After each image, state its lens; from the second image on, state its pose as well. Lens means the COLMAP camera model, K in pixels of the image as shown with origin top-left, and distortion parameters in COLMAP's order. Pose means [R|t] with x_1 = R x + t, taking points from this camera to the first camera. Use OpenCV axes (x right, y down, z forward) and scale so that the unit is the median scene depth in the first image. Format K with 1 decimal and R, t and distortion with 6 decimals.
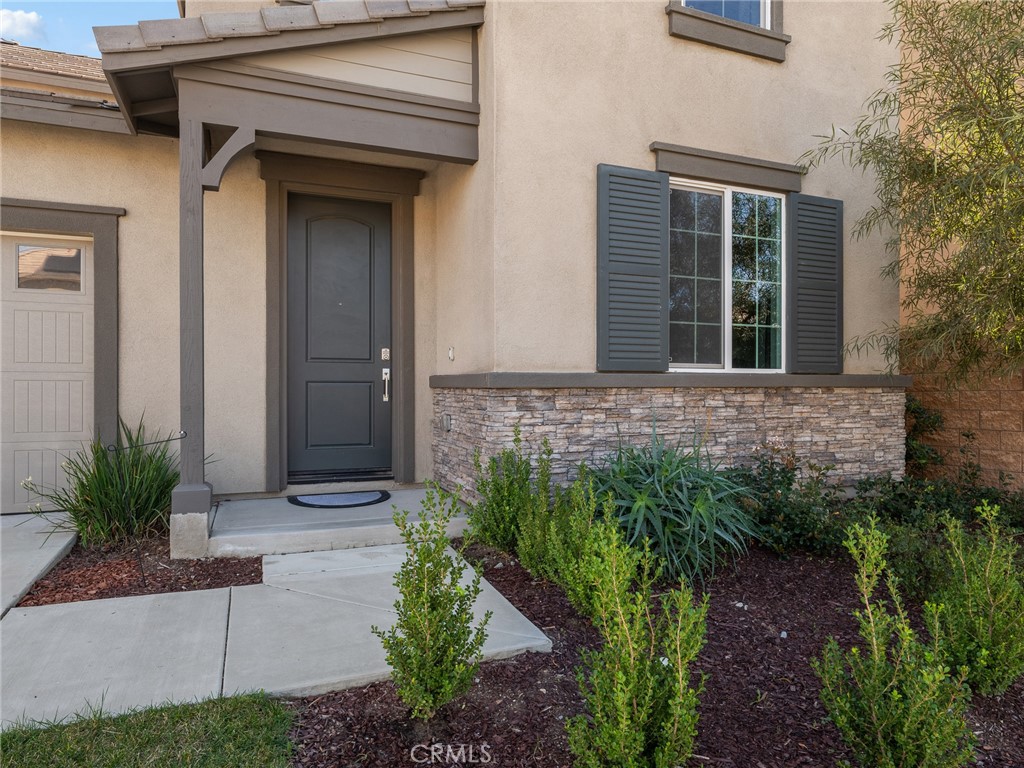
lens RADIAL K [[646.0, 0, 518.2], [0, 646.0, 385.8], [0, 0, 1]] dist [0.006365, -0.000490]
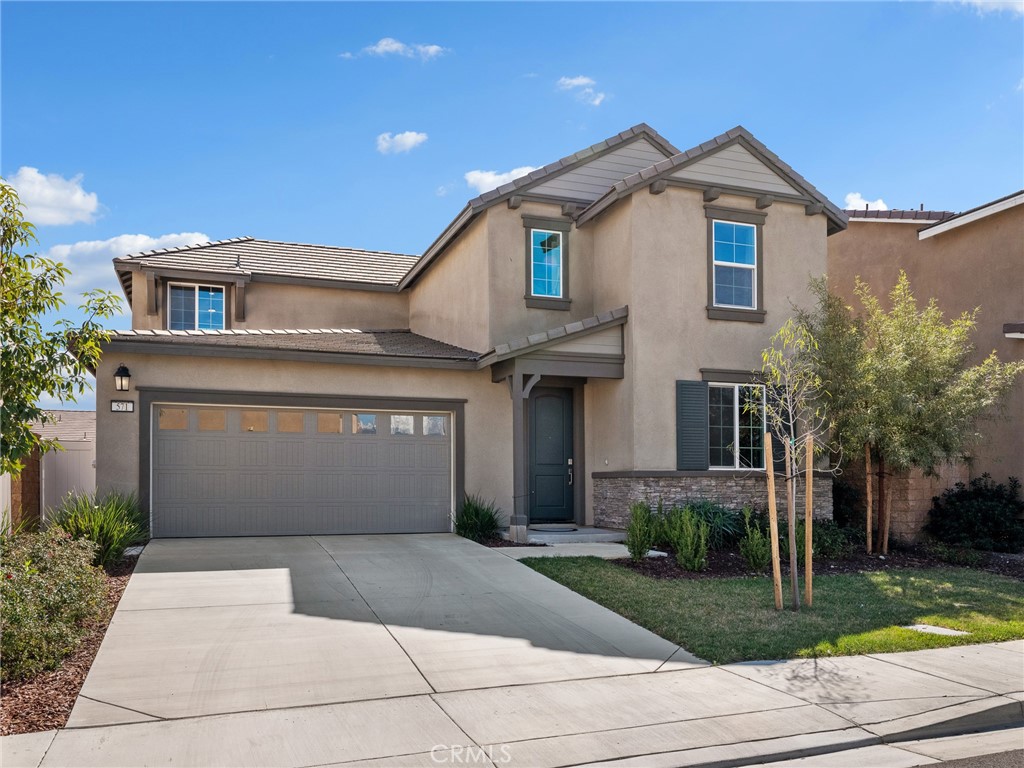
lens RADIAL K [[817.4, 0, 520.7], [0, 817.4, 473.9], [0, 0, 1]] dist [0.011455, -0.004112]
pose [[0.999195, -0.006370, -0.039601, -0.286855], [0.005654, 0.999819, -0.018169, 0.037578], [0.039709, 0.017930, 0.999050, -1.737954]]
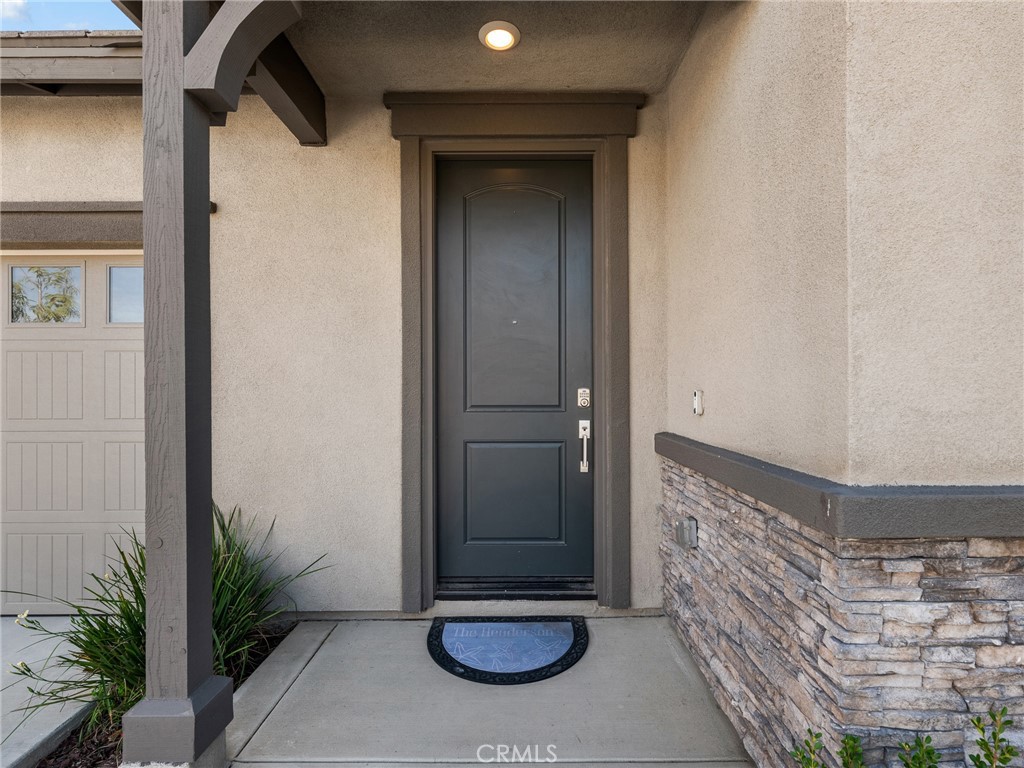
lens RADIAL K [[513.8, 0, 513.8], [0, 513.8, 389.2], [0, 0, 1]] dist [0.002195, -0.000046]
pose [[0.921234, -0.003379, -0.388994, -0.080511], [0.002697, 0.999994, -0.002301, -0.062097], [0.388999, 0.001071, 0.921238, 0.564204]]
